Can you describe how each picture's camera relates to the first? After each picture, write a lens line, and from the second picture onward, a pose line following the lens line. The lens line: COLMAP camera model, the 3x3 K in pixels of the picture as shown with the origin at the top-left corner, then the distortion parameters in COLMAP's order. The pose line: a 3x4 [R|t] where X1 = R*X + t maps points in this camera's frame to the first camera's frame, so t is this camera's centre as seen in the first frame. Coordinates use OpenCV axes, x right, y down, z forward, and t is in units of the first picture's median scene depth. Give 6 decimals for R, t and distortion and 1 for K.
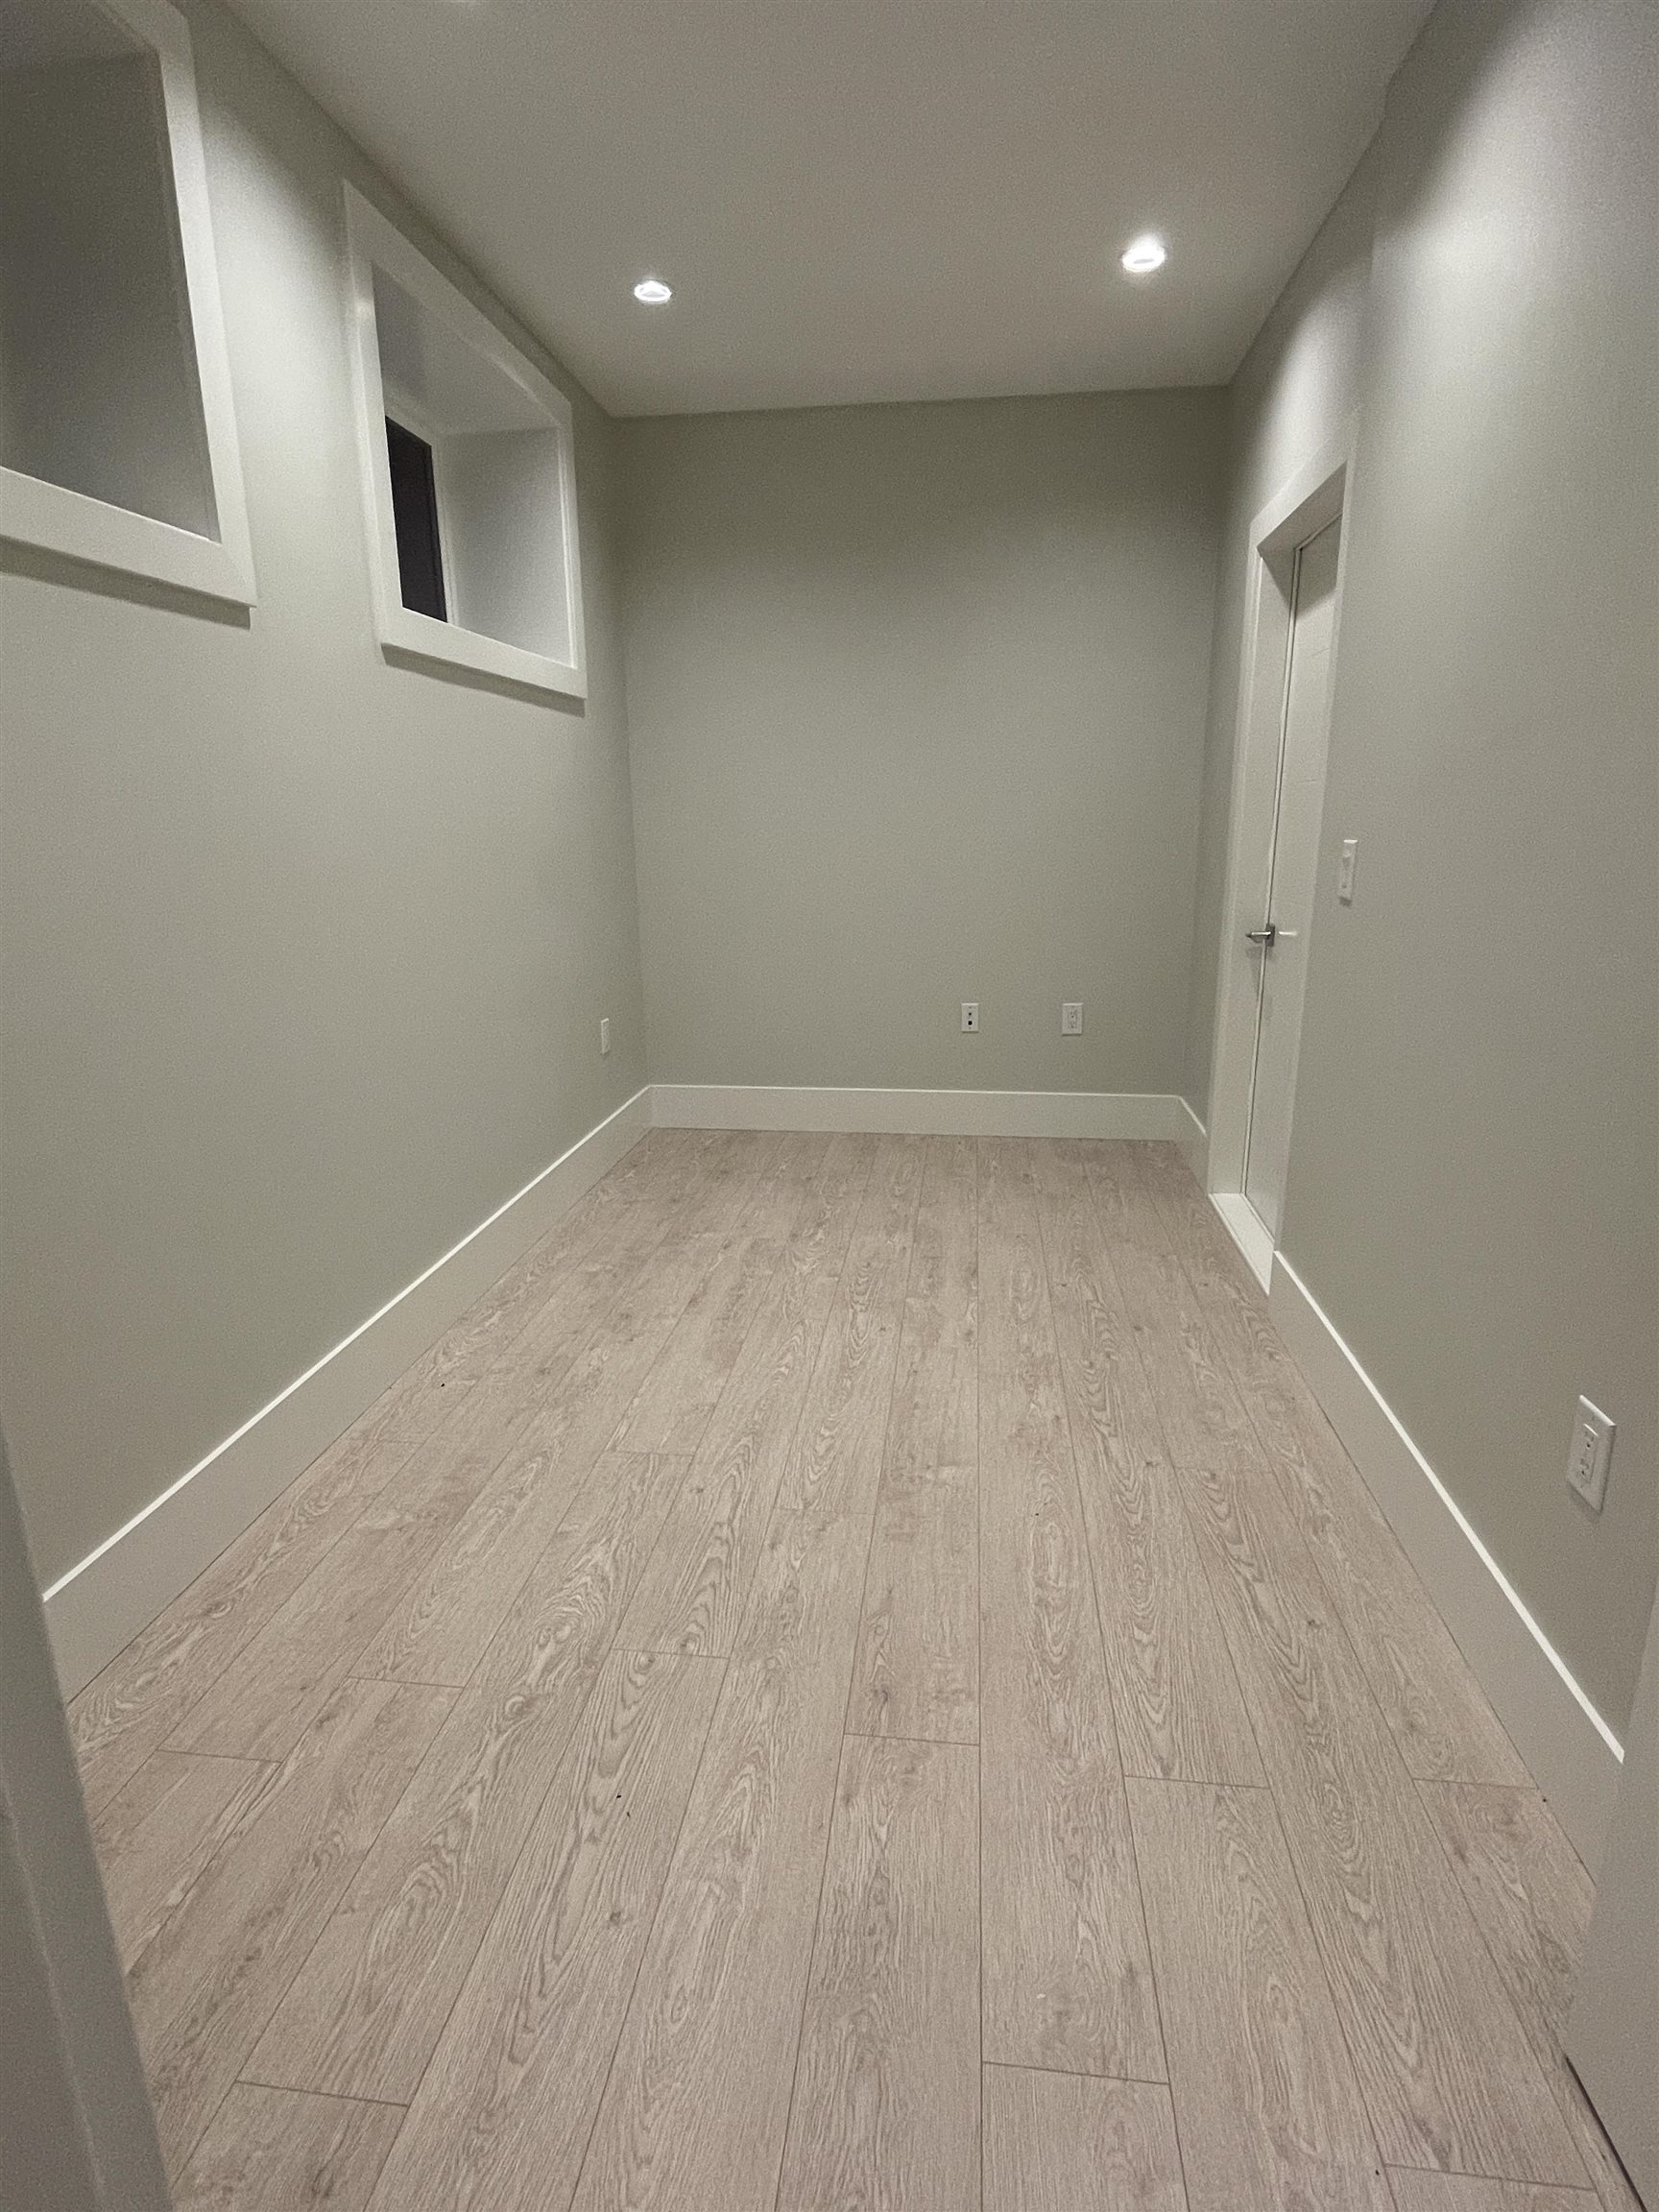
lens RADIAL K [[1116.3, 0, 832.8], [0, 1116.3, 1102.7], [0, 0, 1]] dist [-0.000362, -0.001318]
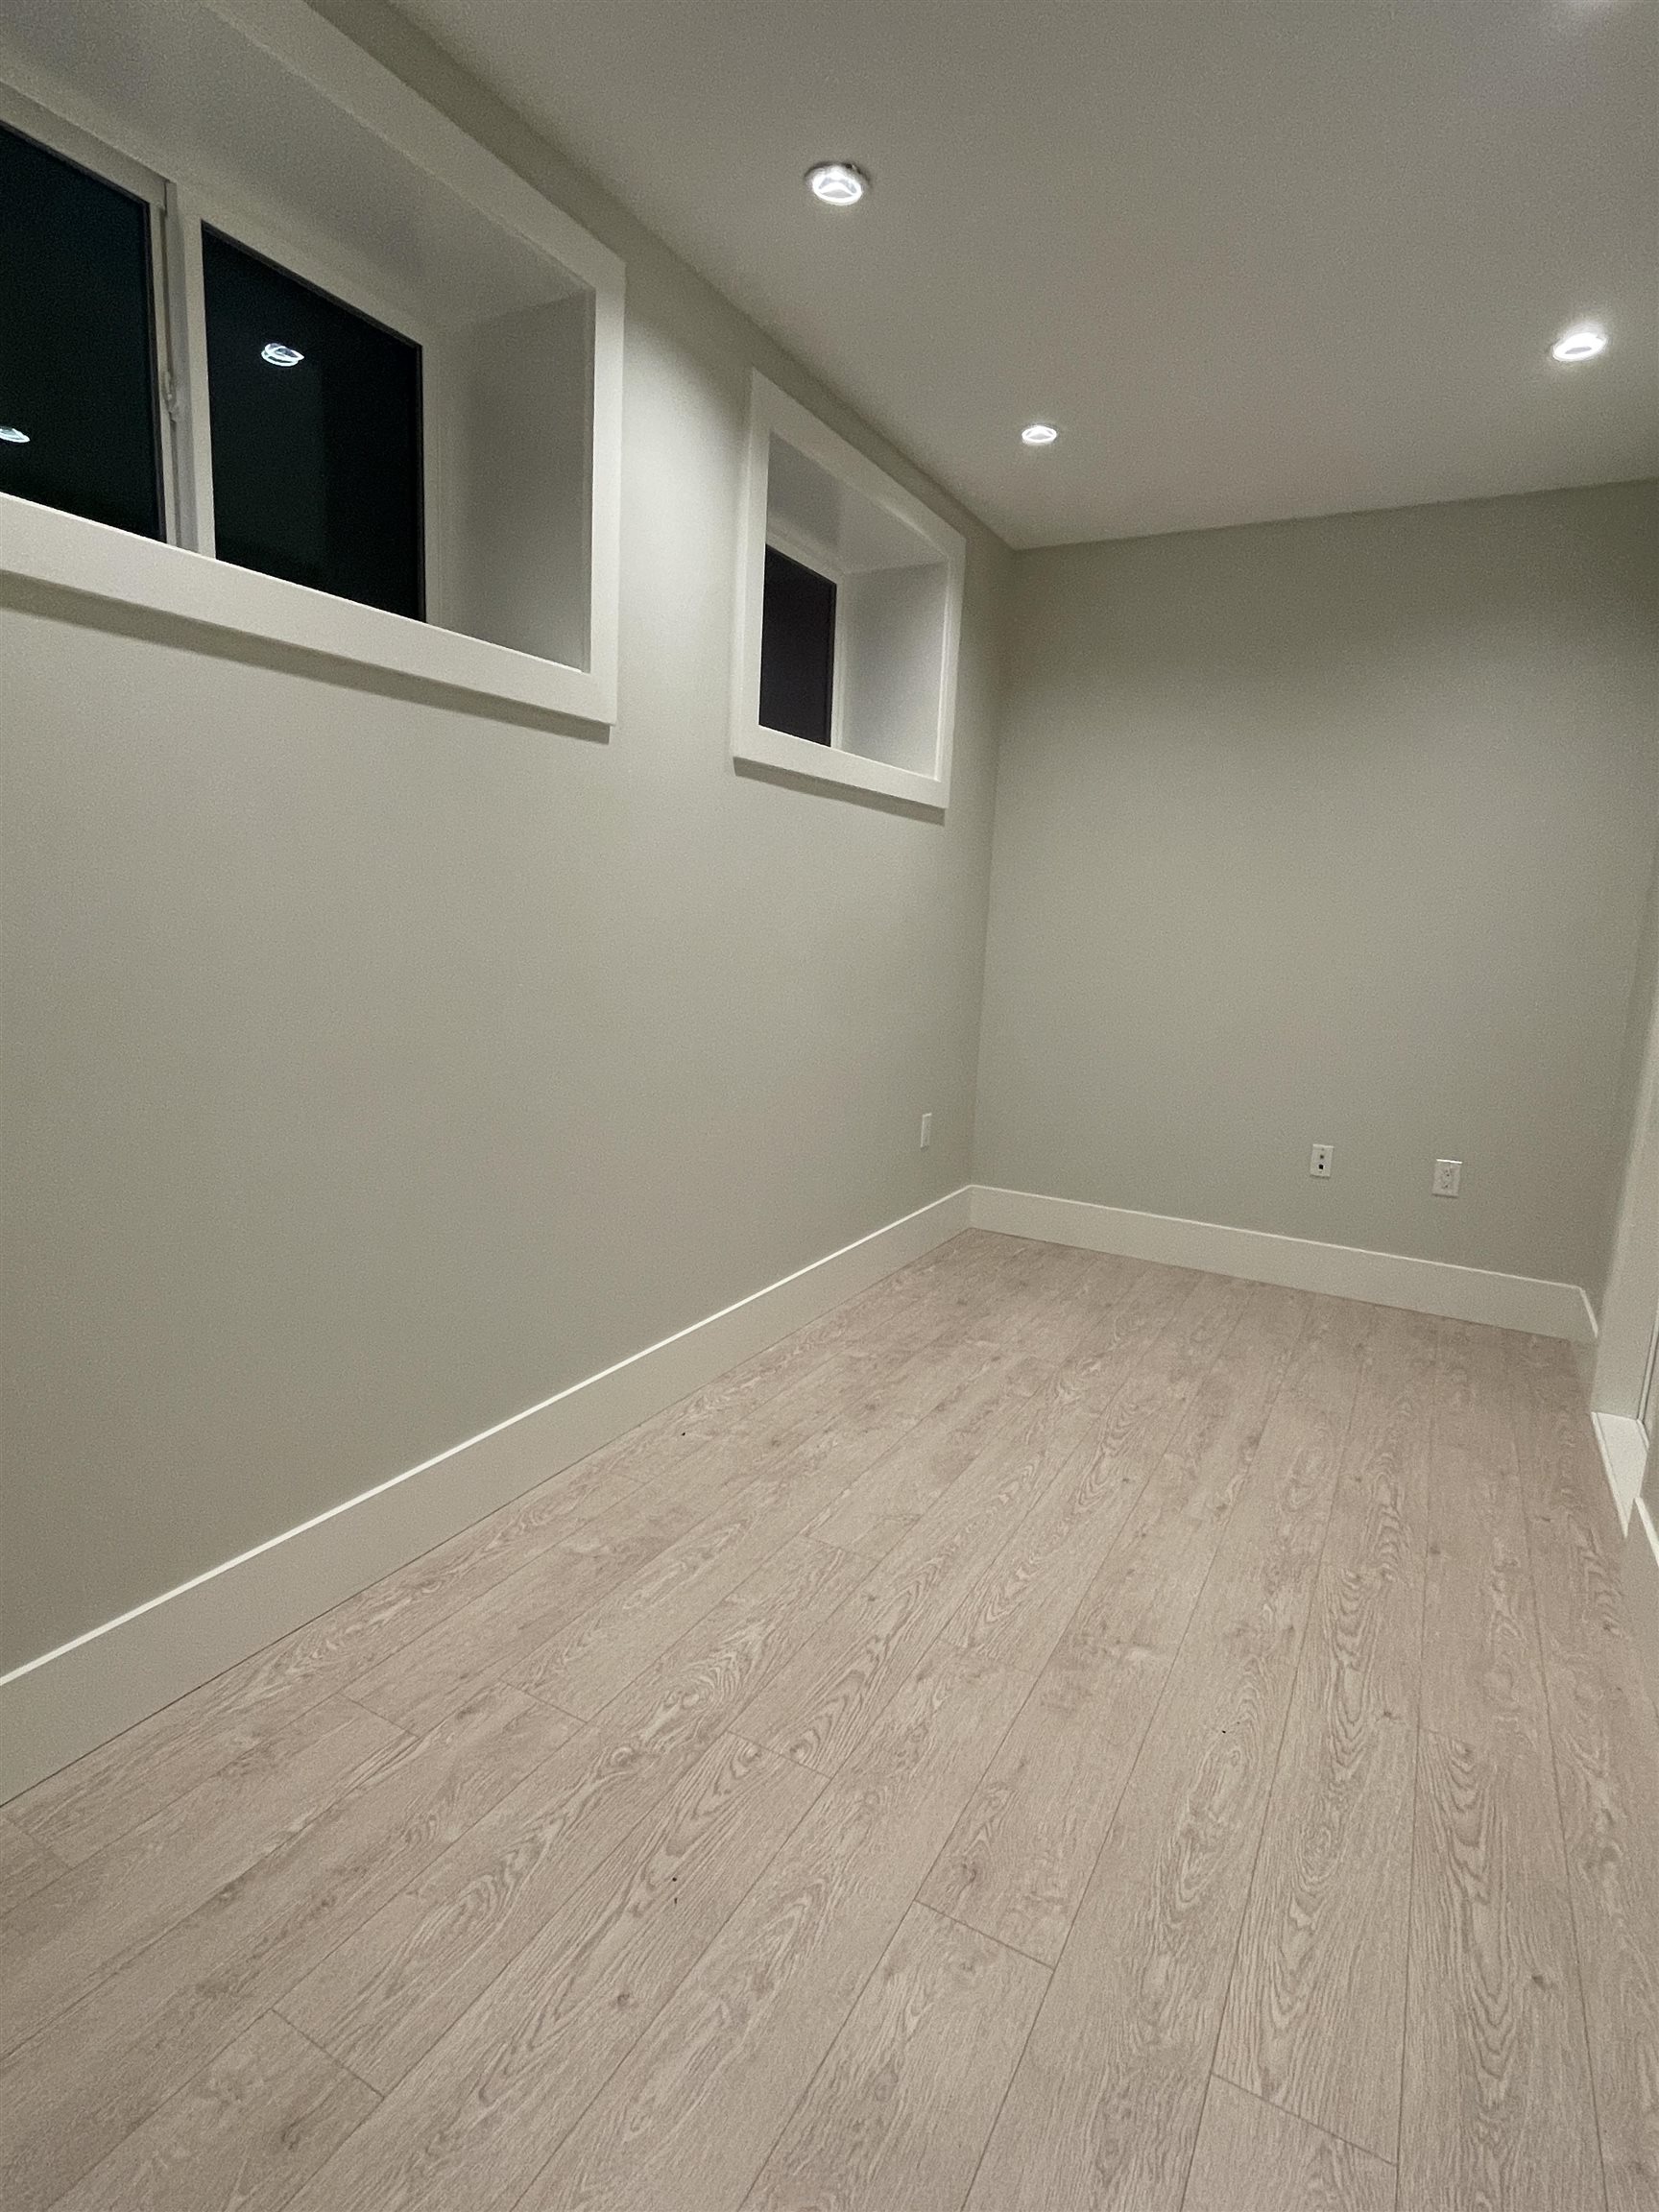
lens RADIAL K [[1116.3, 0, 835.1], [0, 1116.3, 1105.1], [0, 0, 1]] dist [-0.000362, -0.001318]
pose [[0.927521, 0.116938, -0.355009, 0.144641], [-0.147865, 0.987114, -0.061172, -0.014013], [0.343281, 0.109231, 0.932860, 0.030160]]
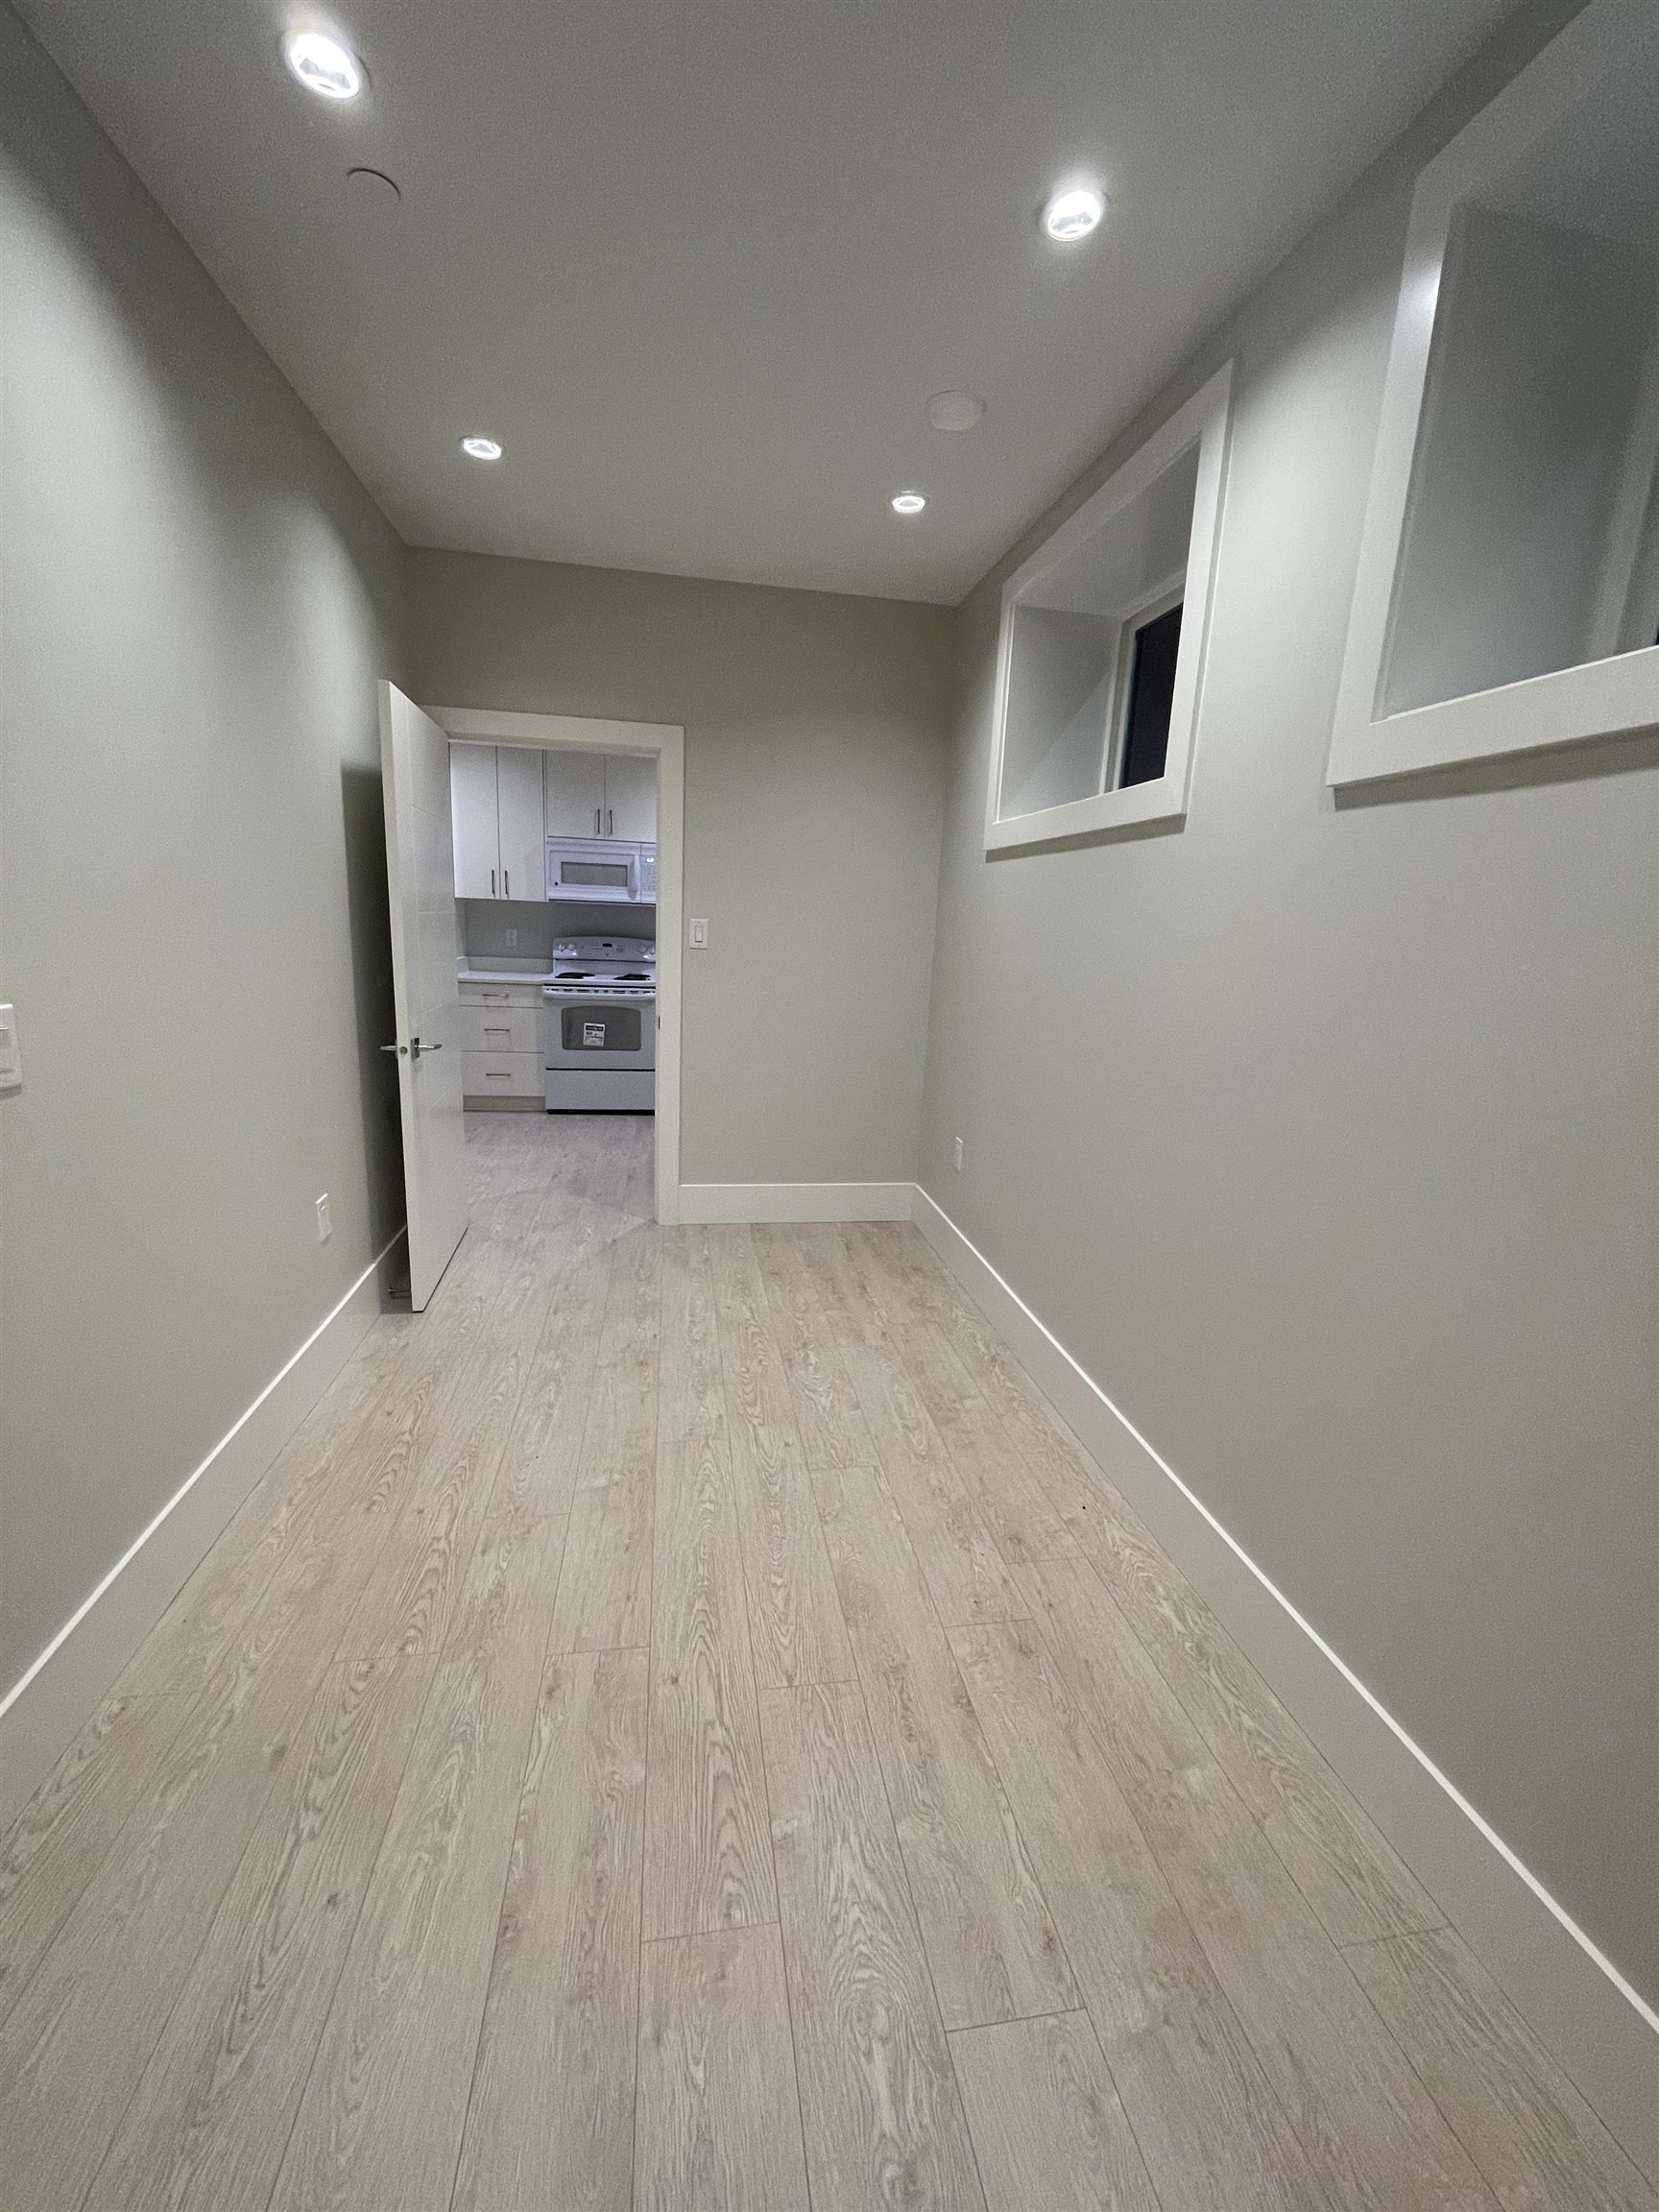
lens RADIAL K [[891.6, 0, 827.1], [0, 891.6, 1106.7], [0, 0, 1]] dist [-0.000491, -0.000032]
pose [[-0.957782, 0.028606, -0.286069, 0.134176], [-0.104739, 0.891936, 0.439865, -0.504738], [0.267737, 0.451257, -0.851284, 1.729751]]
